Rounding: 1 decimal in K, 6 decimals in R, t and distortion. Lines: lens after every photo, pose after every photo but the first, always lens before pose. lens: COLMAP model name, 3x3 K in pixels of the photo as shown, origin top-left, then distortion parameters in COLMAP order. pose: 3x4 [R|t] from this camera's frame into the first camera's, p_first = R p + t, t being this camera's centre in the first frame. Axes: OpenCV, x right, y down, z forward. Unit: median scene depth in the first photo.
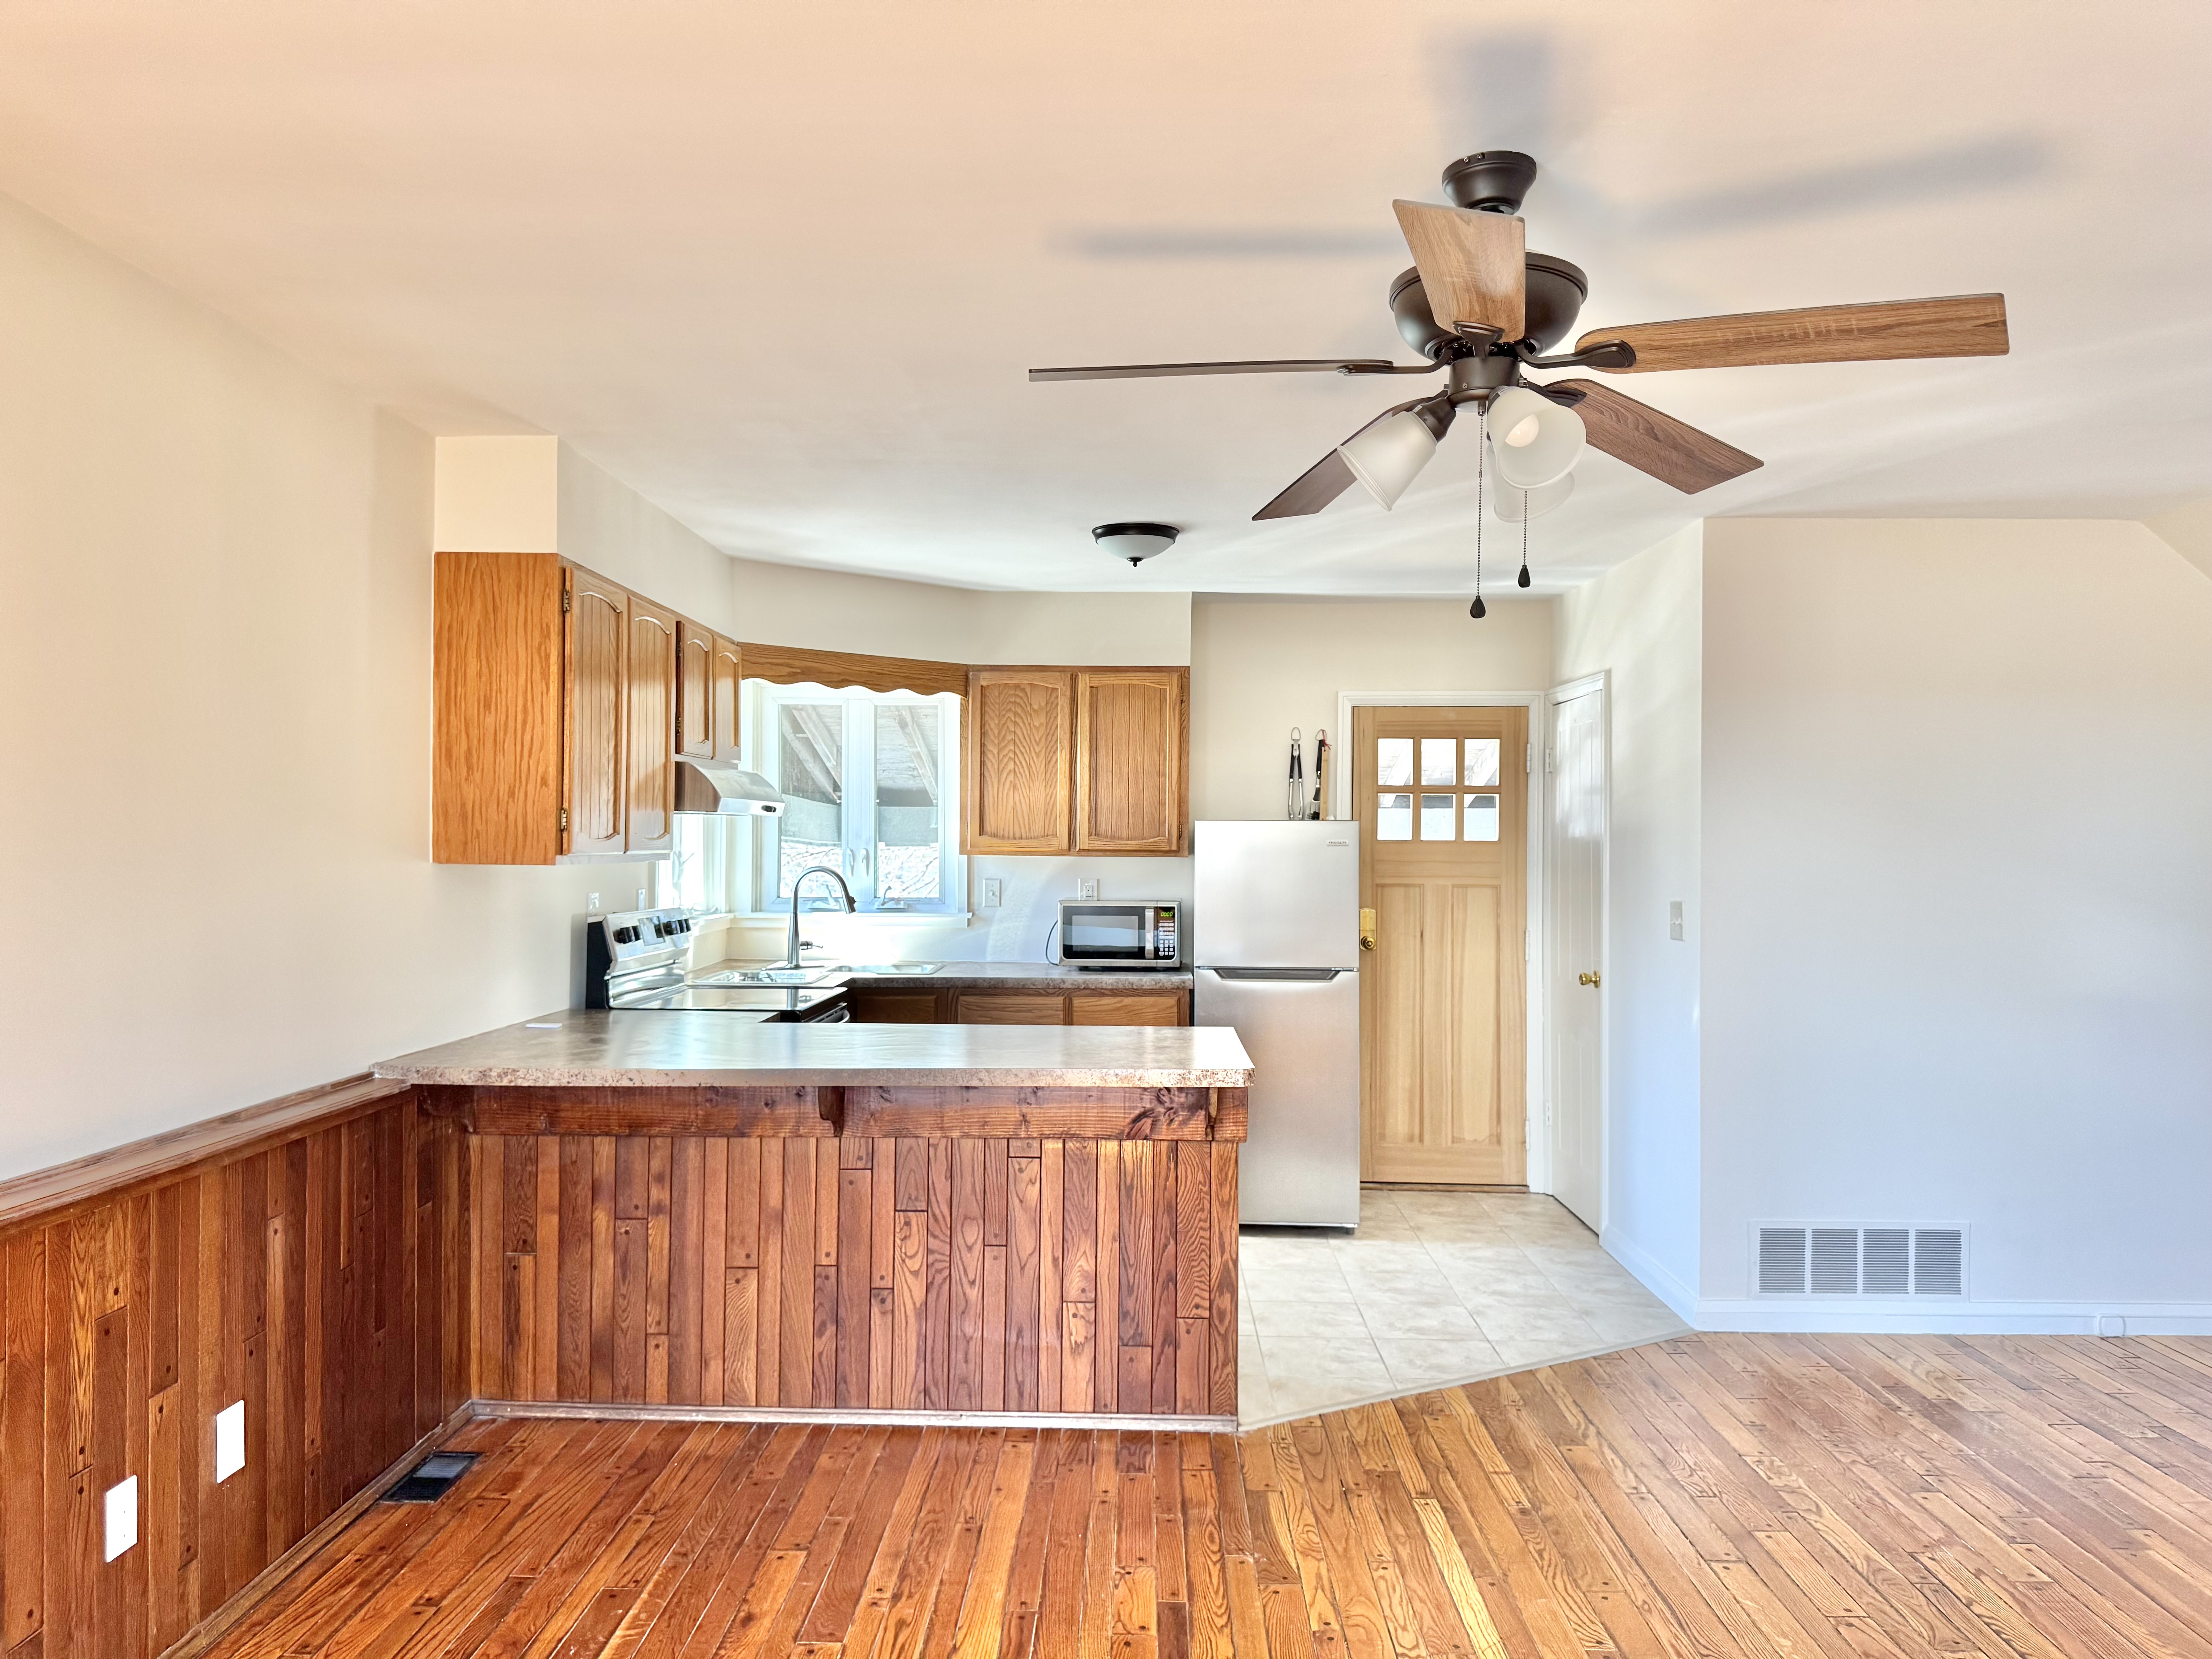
lens RADIAL K [[1554.2, 0, 1101.4], [0, 1554.2, 819.9], [0, 0, 1]] dist [0.049679, -0.059827]
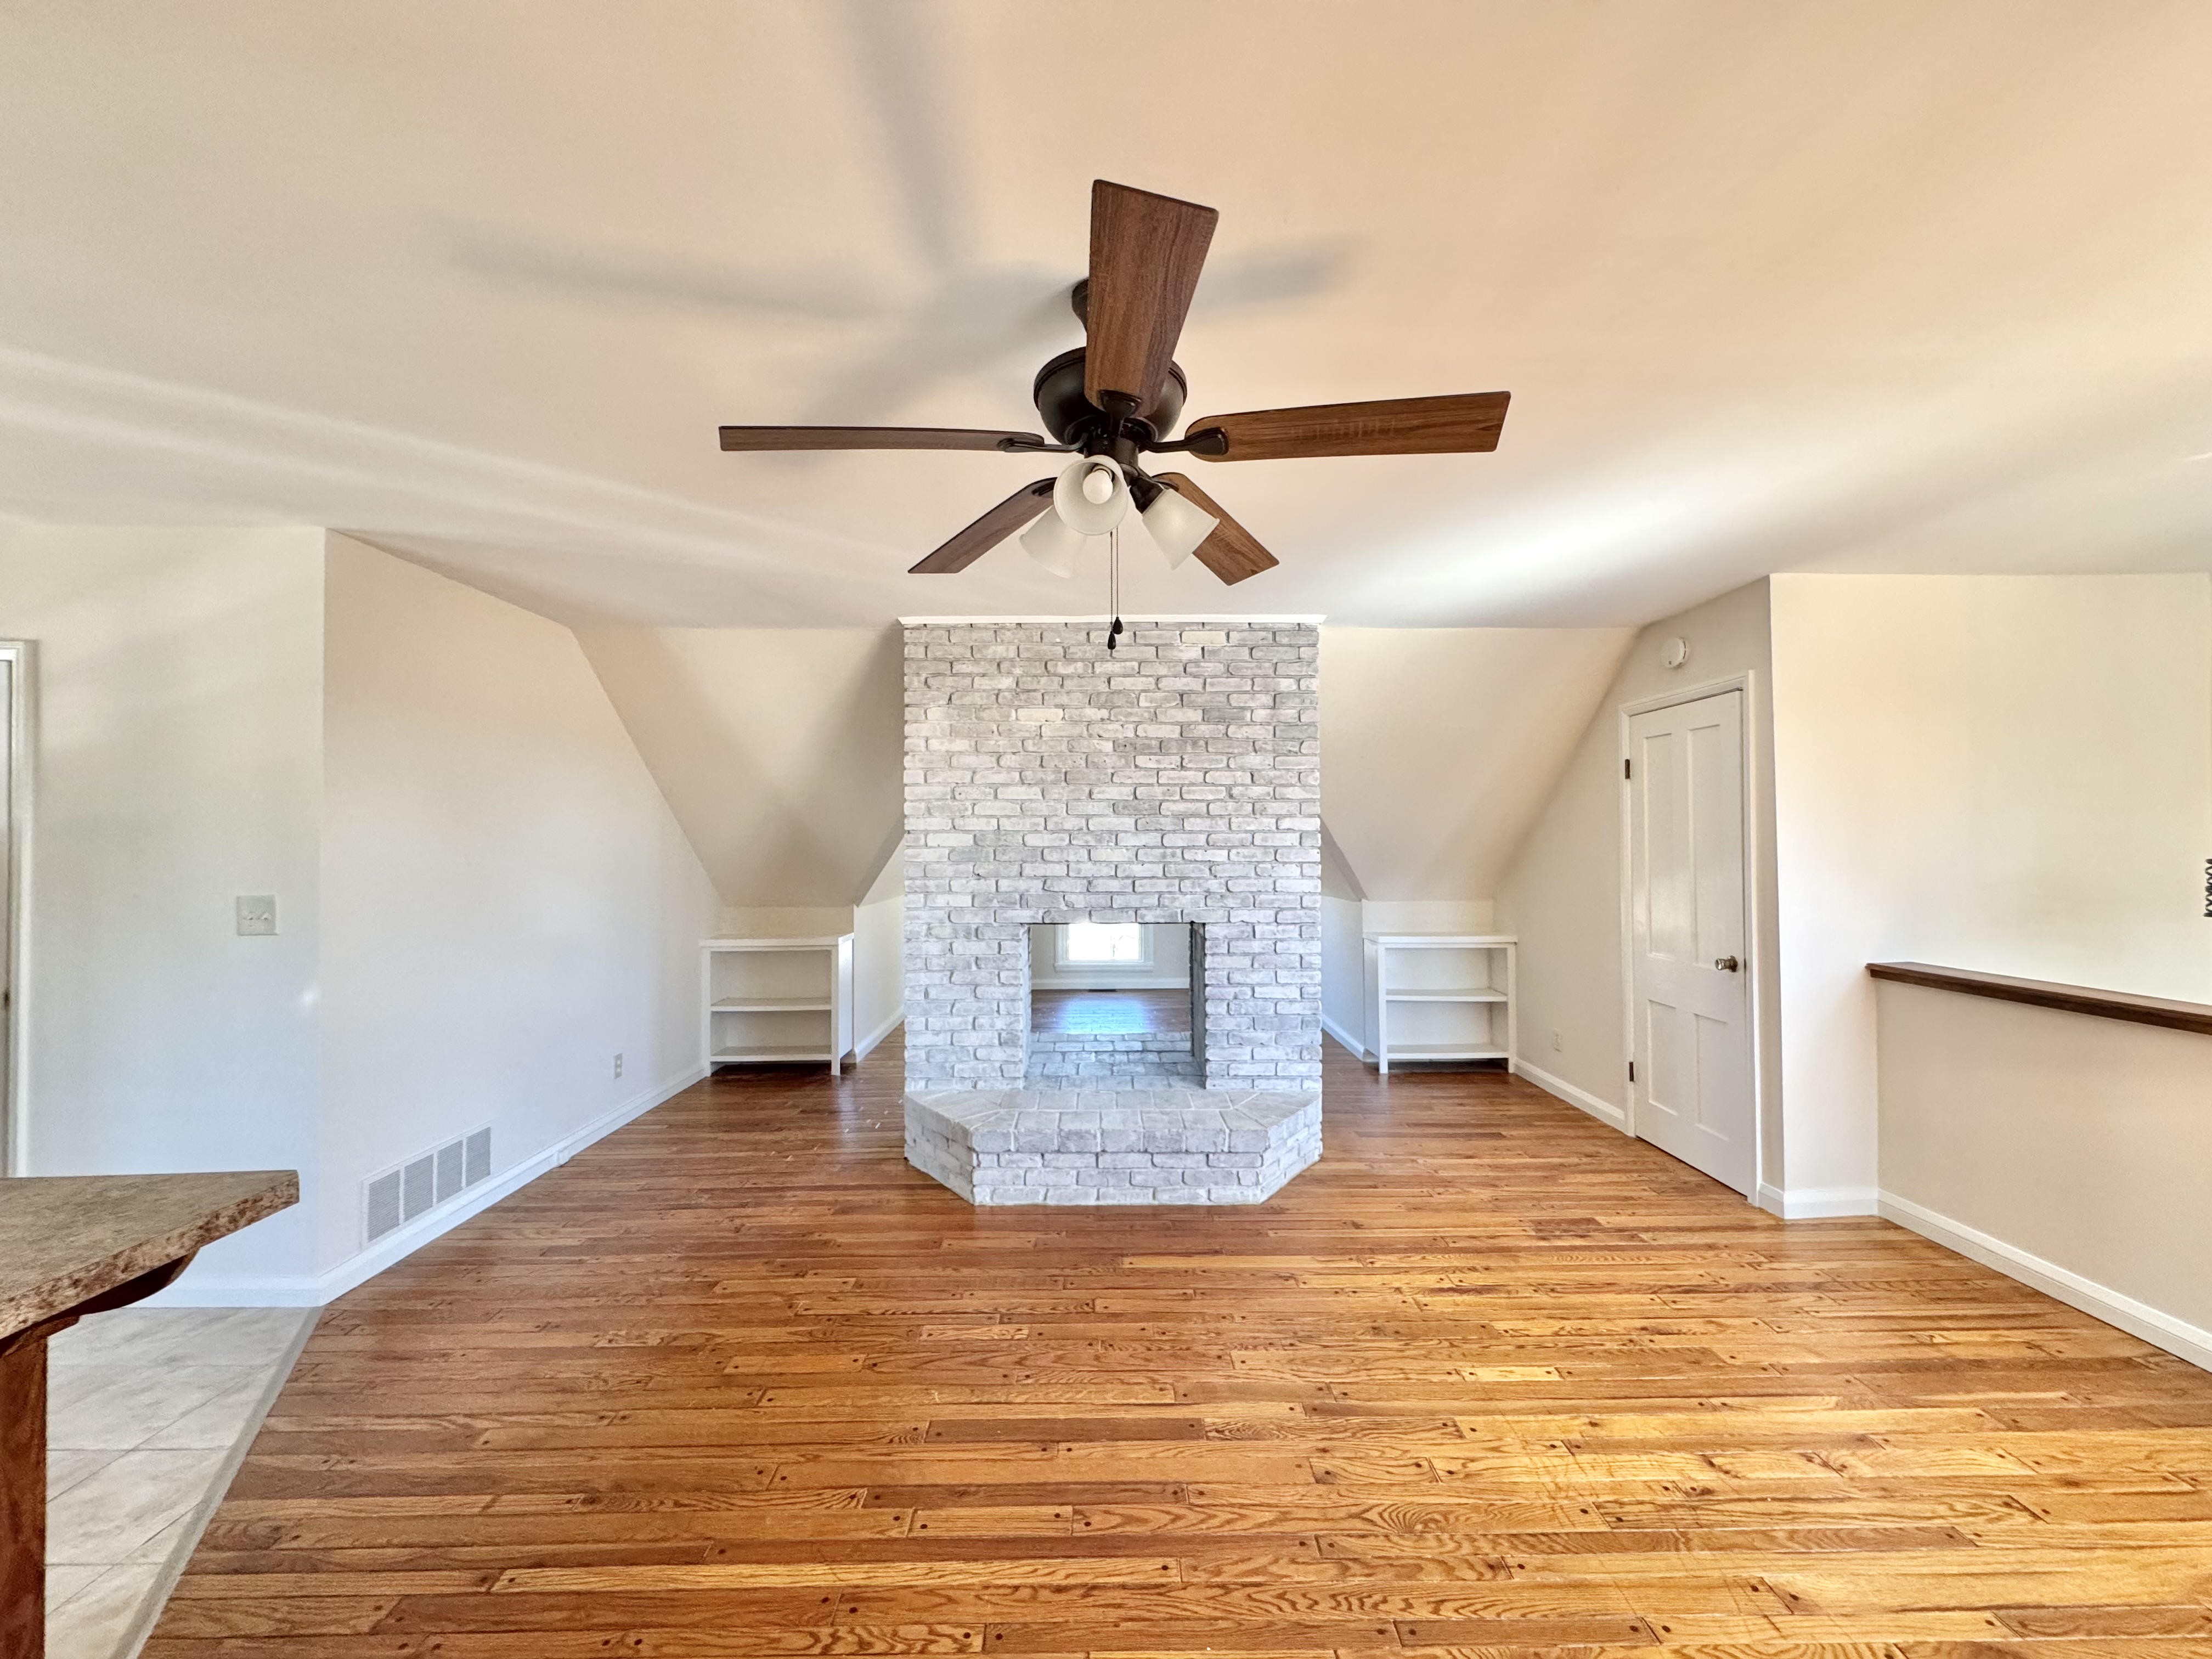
lens RADIAL K [[882.4, 0, 1109.2], [0, 882.4, 831.3], [0, 0, 1]] dist [-0.003158, 0.000284]
pose [[-0.033188, 0.005675, 0.999433, -0.217905], [-0.010678, 0.999925, -0.006033, 0.007671], [-0.999392, -0.010872, -0.033124, 0.487373]]
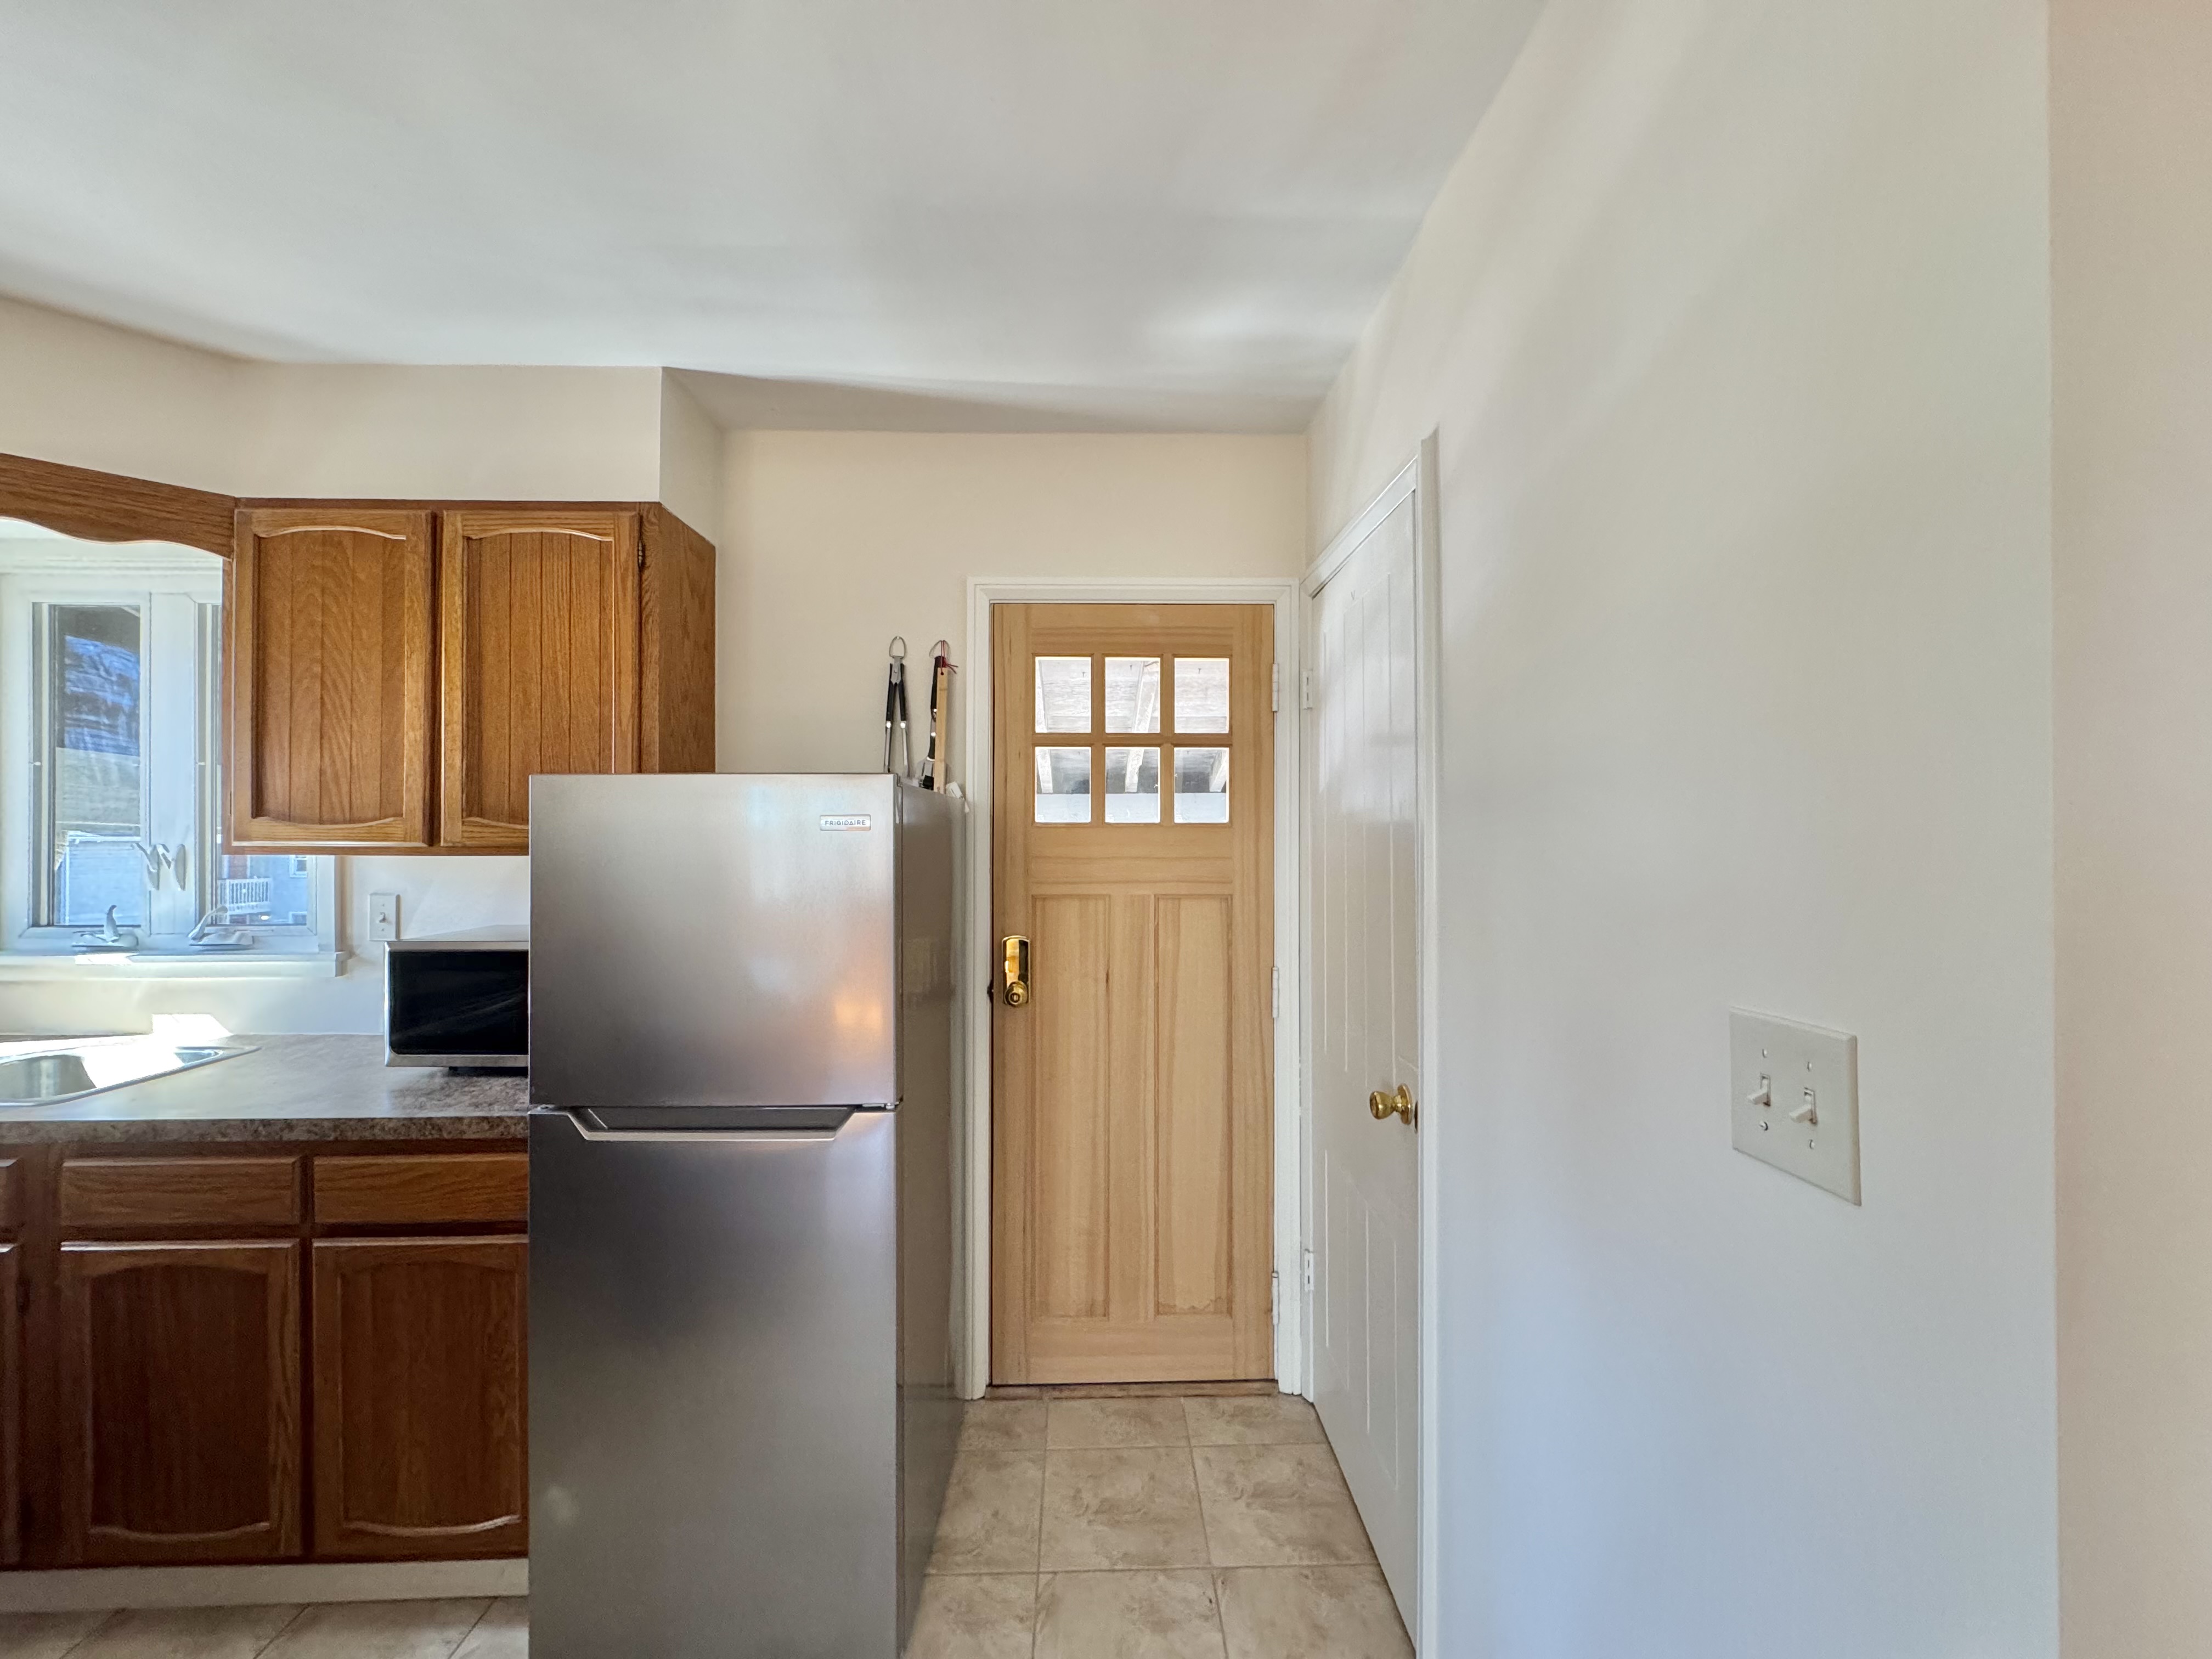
lens RADIAL K [[882.4, 0, 1111.5], [0, 882.4, 827.9], [0, 0, 1]] dist [-0.003158, 0.000284]
pose [[0.998115, -0.005734, 0.061104, 0.253176], [0.005313, 0.999961, 0.007062, 0.017184], [-0.061143, -0.006724, 0.998106, 0.885772]]
